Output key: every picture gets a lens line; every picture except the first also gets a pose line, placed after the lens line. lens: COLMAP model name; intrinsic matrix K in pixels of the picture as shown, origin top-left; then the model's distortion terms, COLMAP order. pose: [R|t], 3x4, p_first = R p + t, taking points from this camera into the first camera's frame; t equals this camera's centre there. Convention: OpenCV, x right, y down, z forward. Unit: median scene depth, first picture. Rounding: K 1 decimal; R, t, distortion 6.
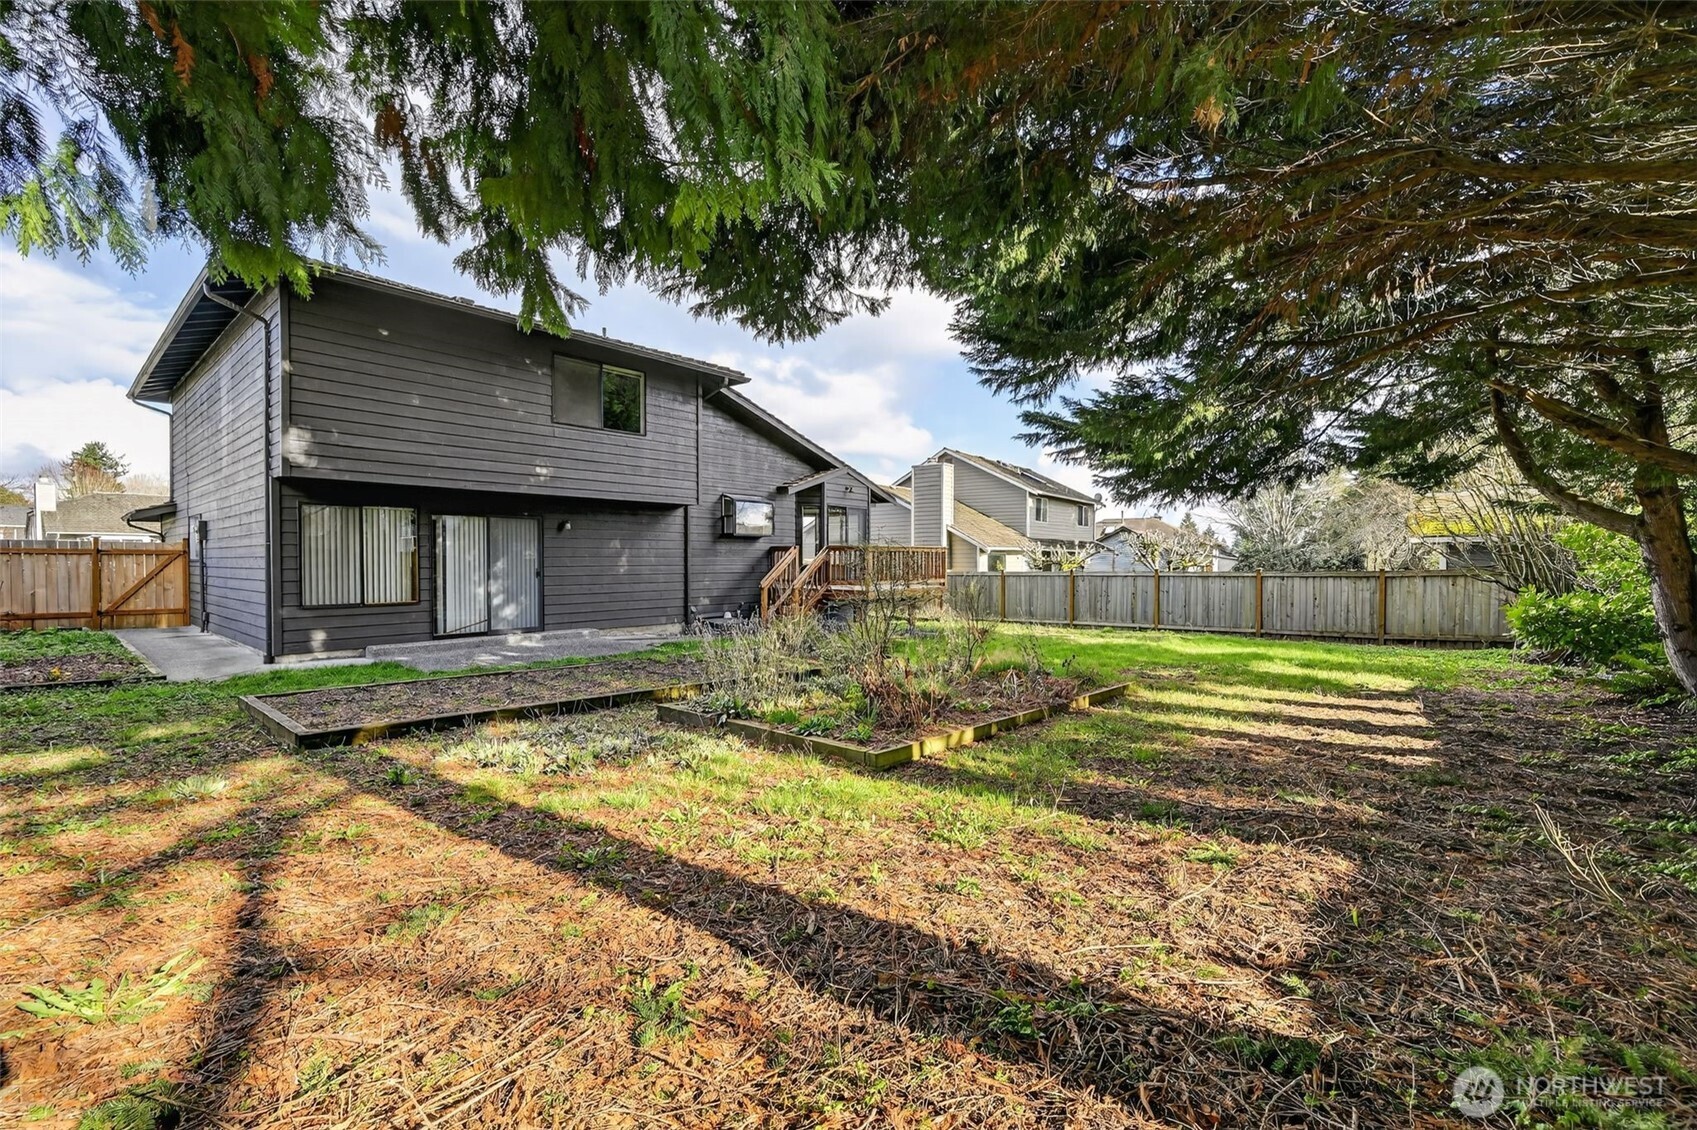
lens RADIAL K [[699.9, 0, 835.7], [0, 699.9, 565.9], [0, 0, 1]] dist [0.002922, 0.000430]
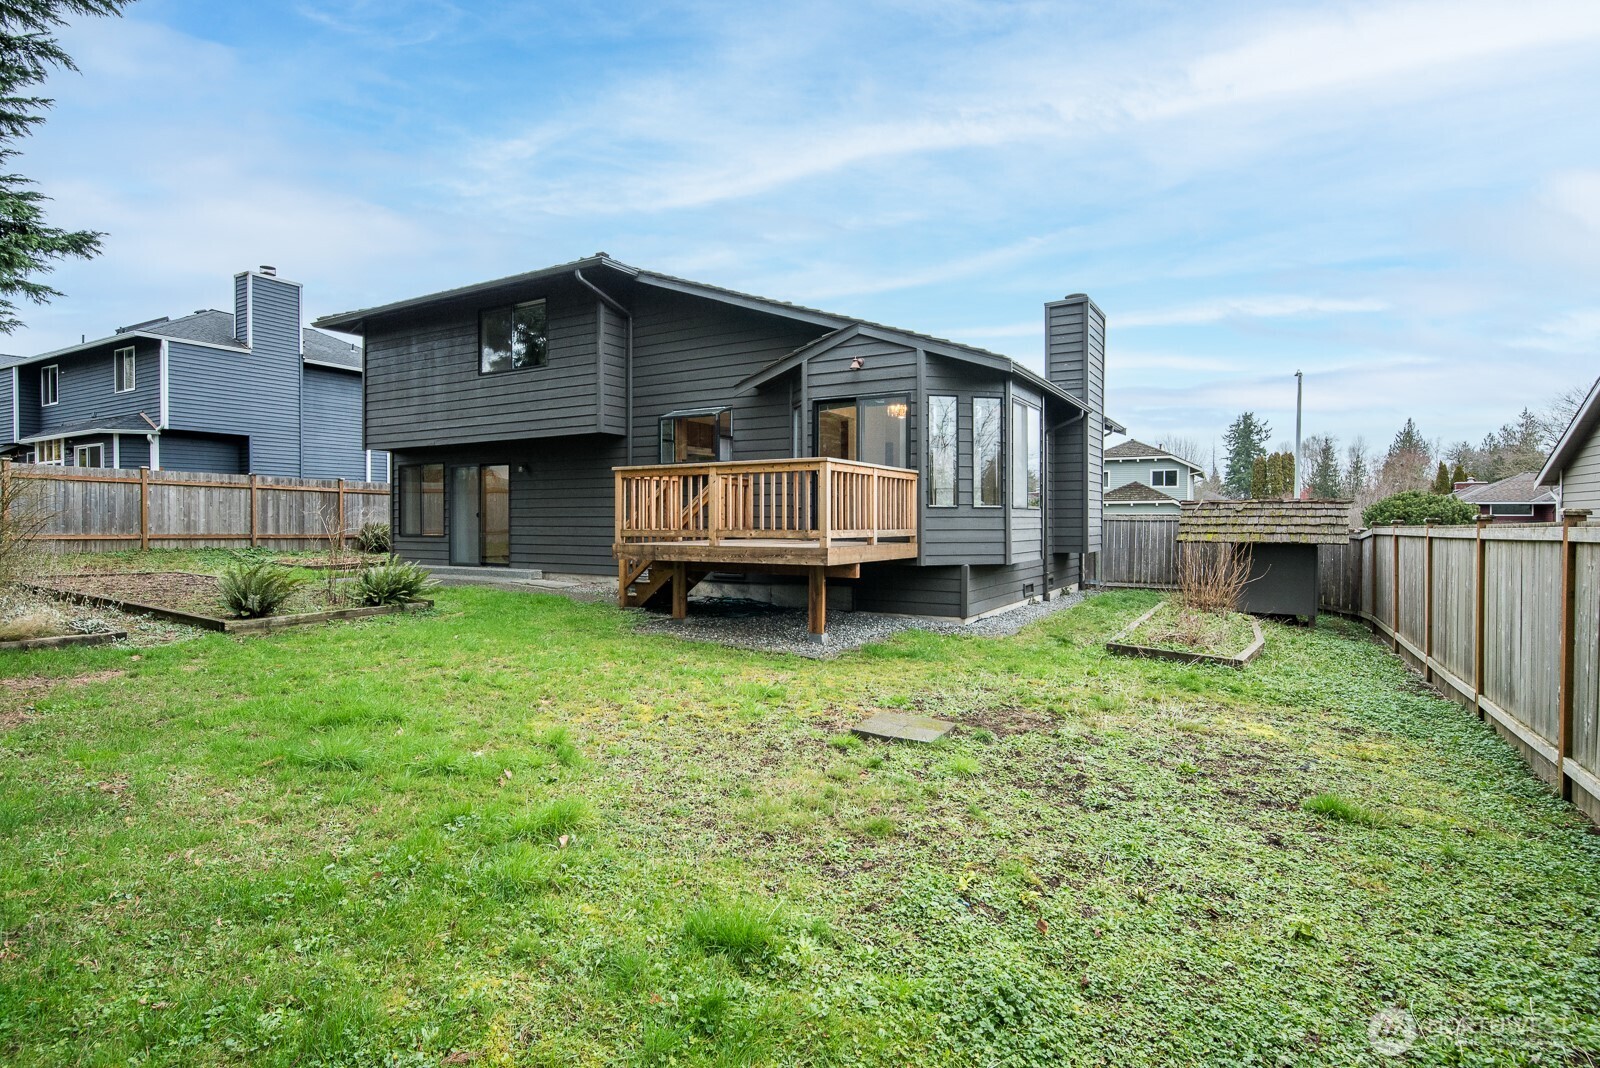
lens RADIAL K [[811.0, 0, 805.7], [0, 811.0, 524.8], [0, 0, 1]] dist [-0.000472, -0.004787]
pose [[0.171770, 0.007139, -0.985111, 0.822113], [-0.011665, 0.999918, 0.005213, 0.013678], [0.985068, 0.010596, 0.171840, 1.131120]]
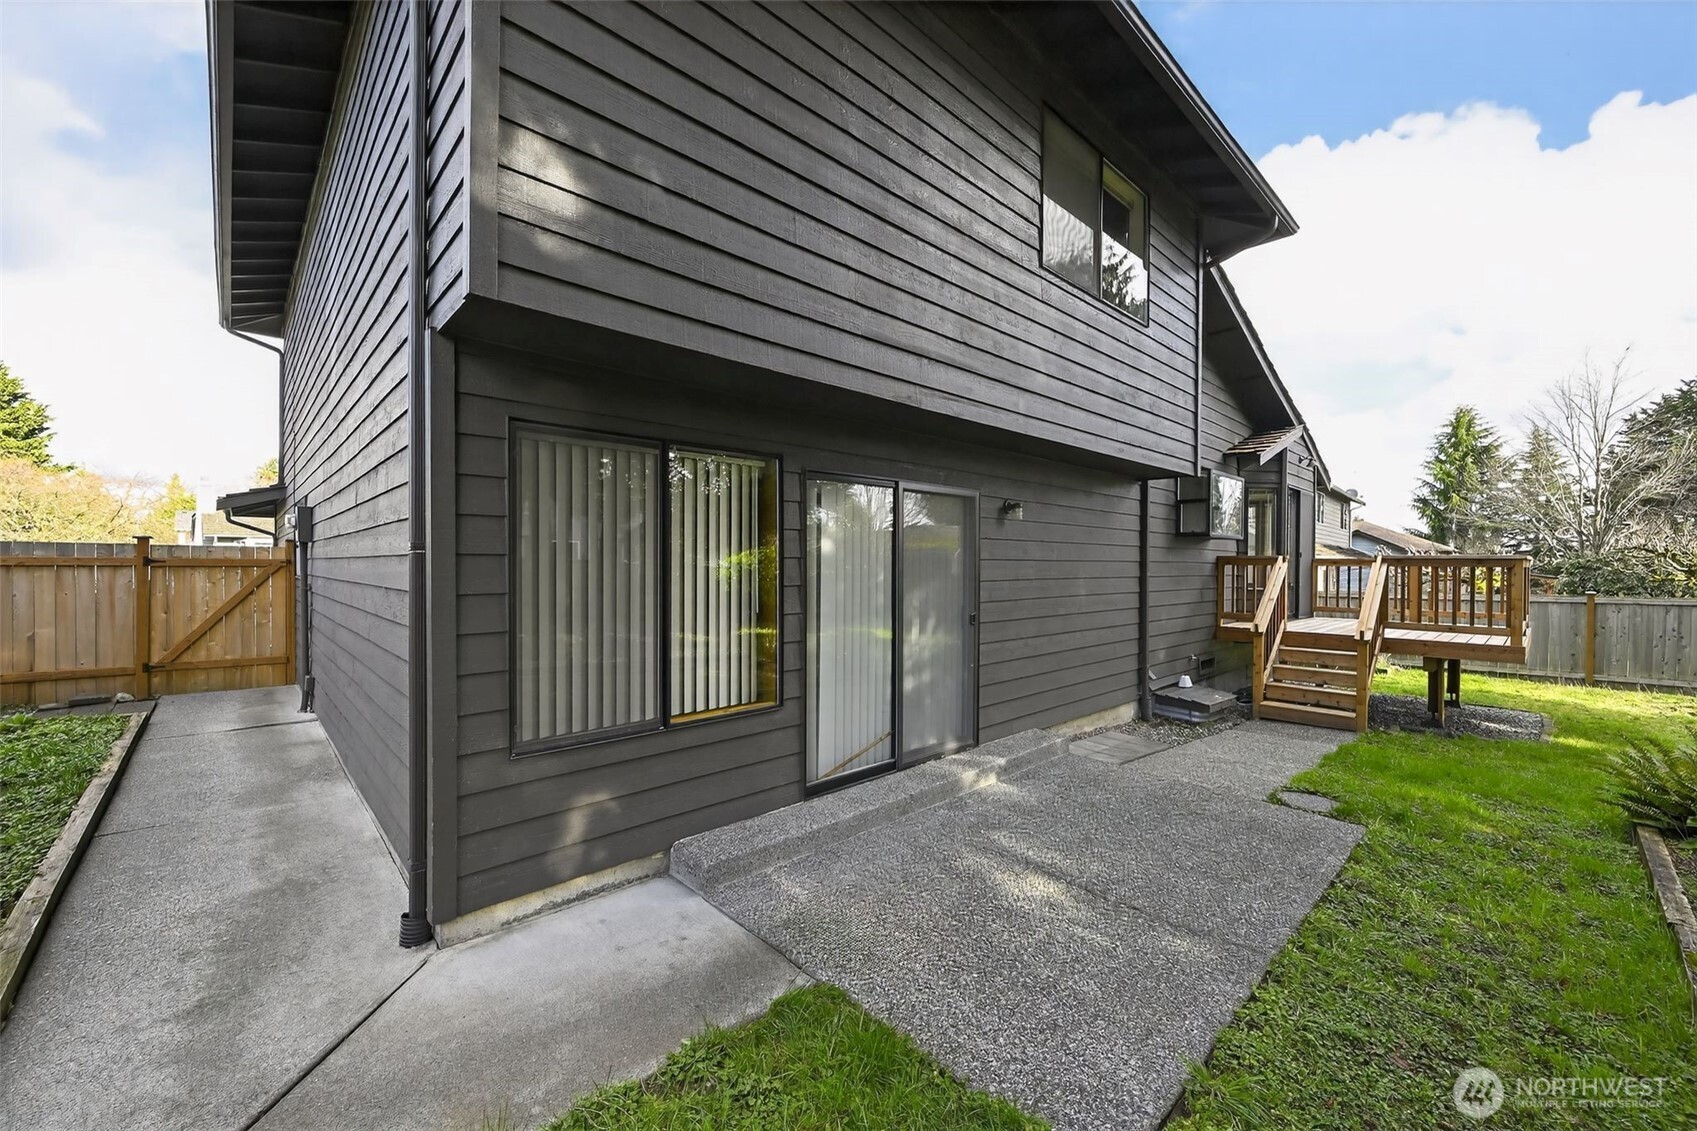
lens RADIAL K [[667.5, 0, 841.8], [0, 667.5, 565.1], [0, 0, 1]] dist [-0.001121, 0.000082]
pose [[0.994075, 0.006118, -0.108524, -0.415856], [-0.006870, 0.999955, -0.006554, -0.017886], [0.108479, 0.007261, 0.994072, 0.510620]]
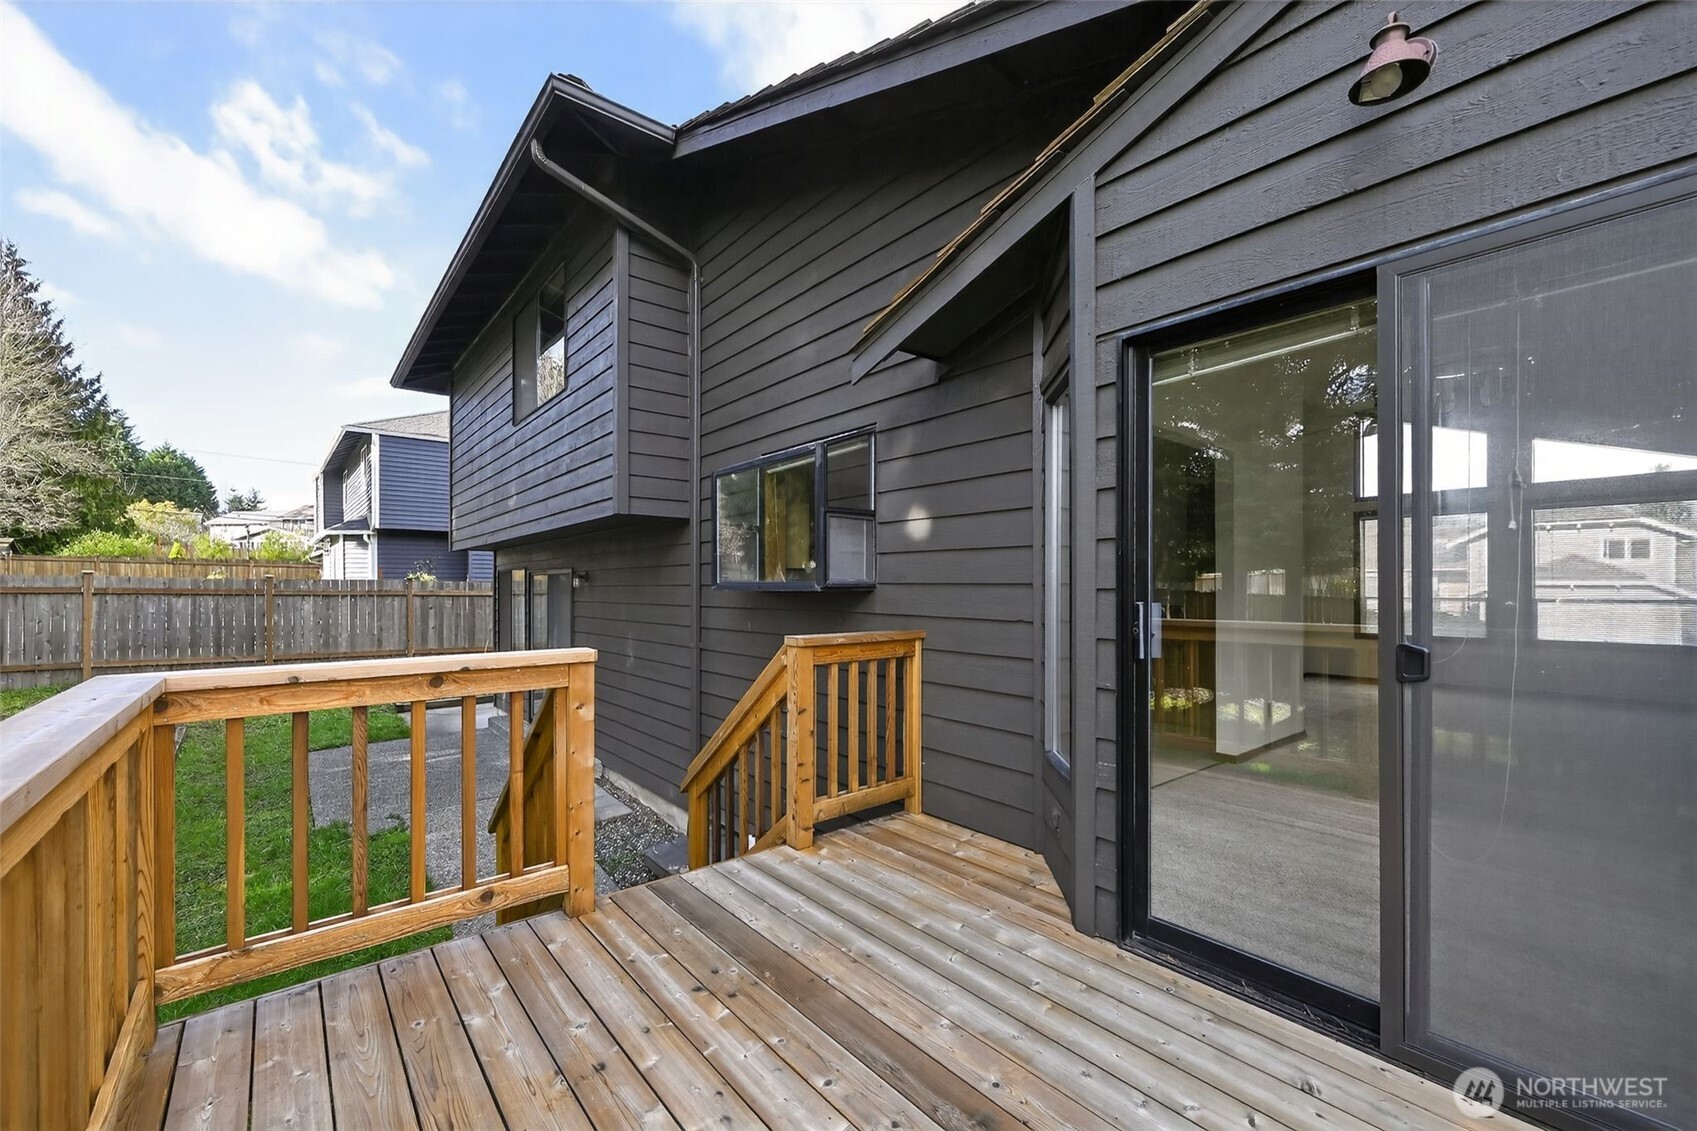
lens RADIAL K [[699.9, 0, 855.0], [0, 699.9, 587.2], [0, 0, 1]] dist [0.002922, 0.000430]
pose [[-0.161553, -0.000150, -0.986864, 0.180416], [-0.008109, 0.999966, 0.001175, -0.050445], [0.986831, 0.008192, -0.161549, 1.244567]]
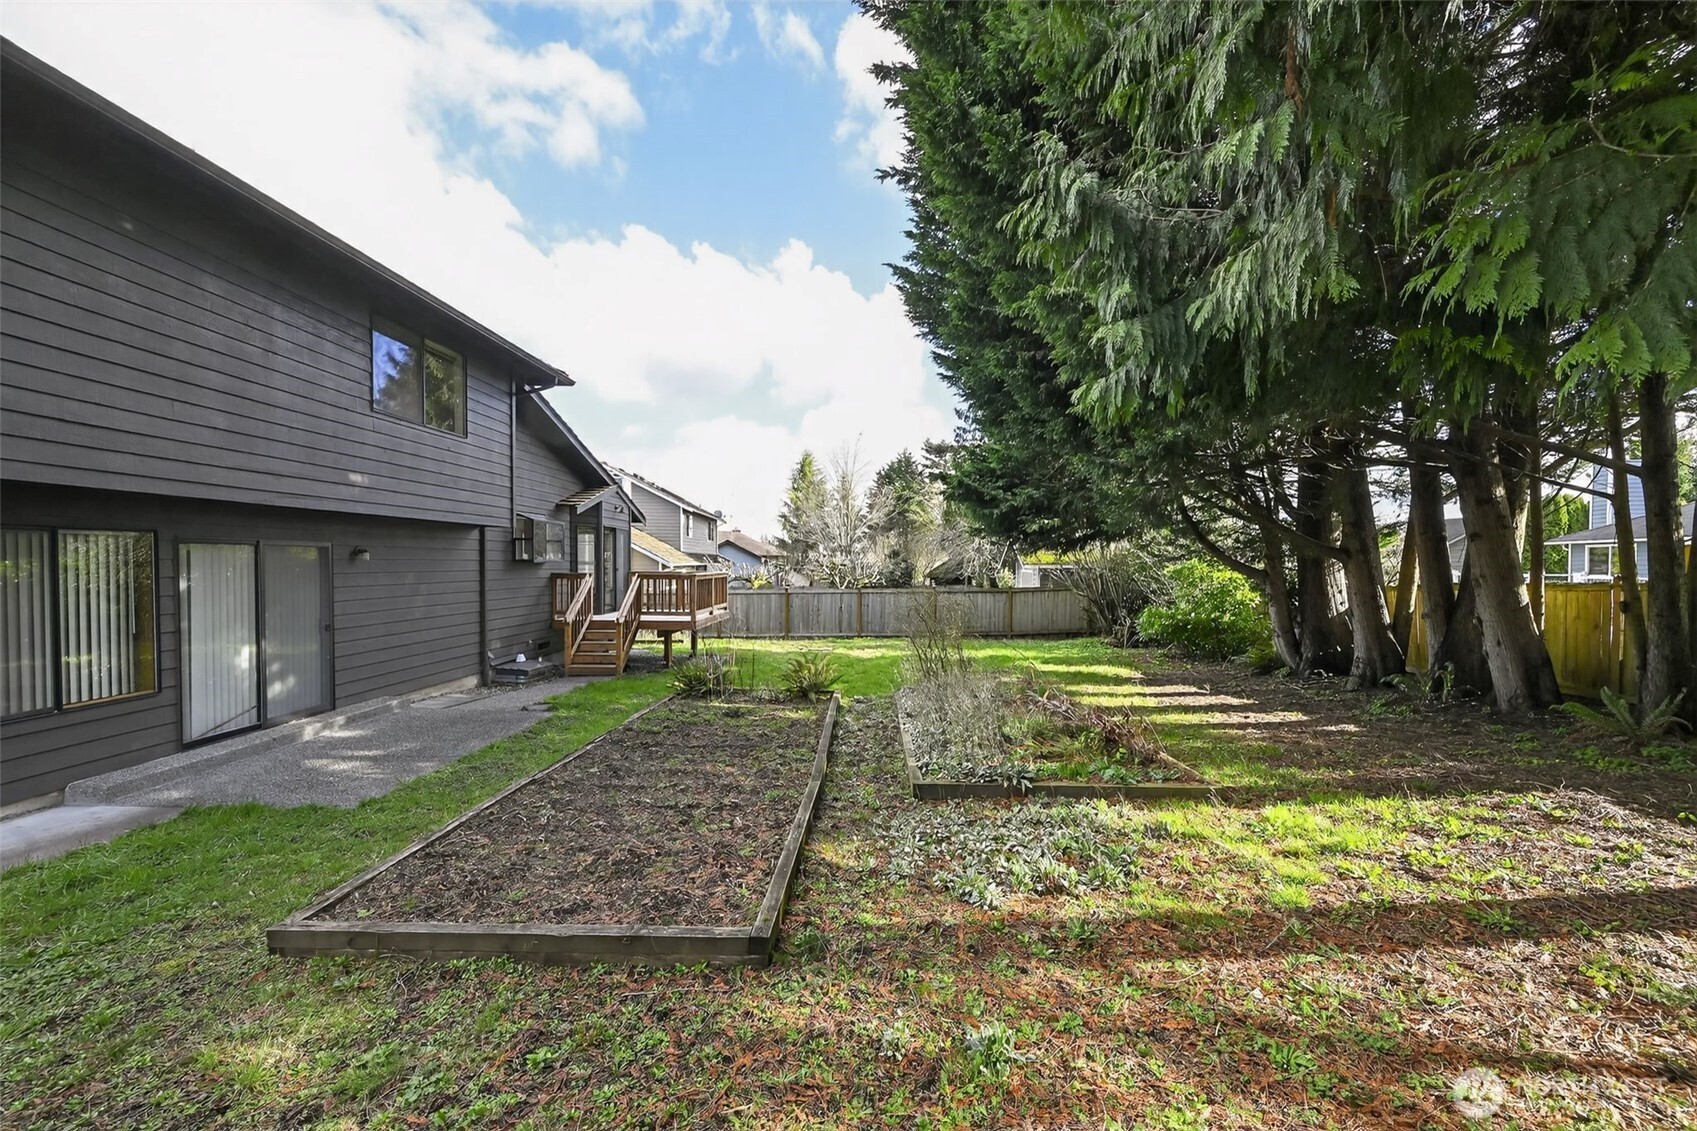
lens RADIAL K [[667.5, 0, 845.2], [0, 667.5, 574.6], [0, 0, 1]] dist [-0.001121, 0.000082]
pose [[0.783769, -0.008884, 0.620989, -0.389882], [0.003437, 0.999944, 0.009968, -0.040035], [-0.621043, -0.005678, 0.783756, 0.162119]]
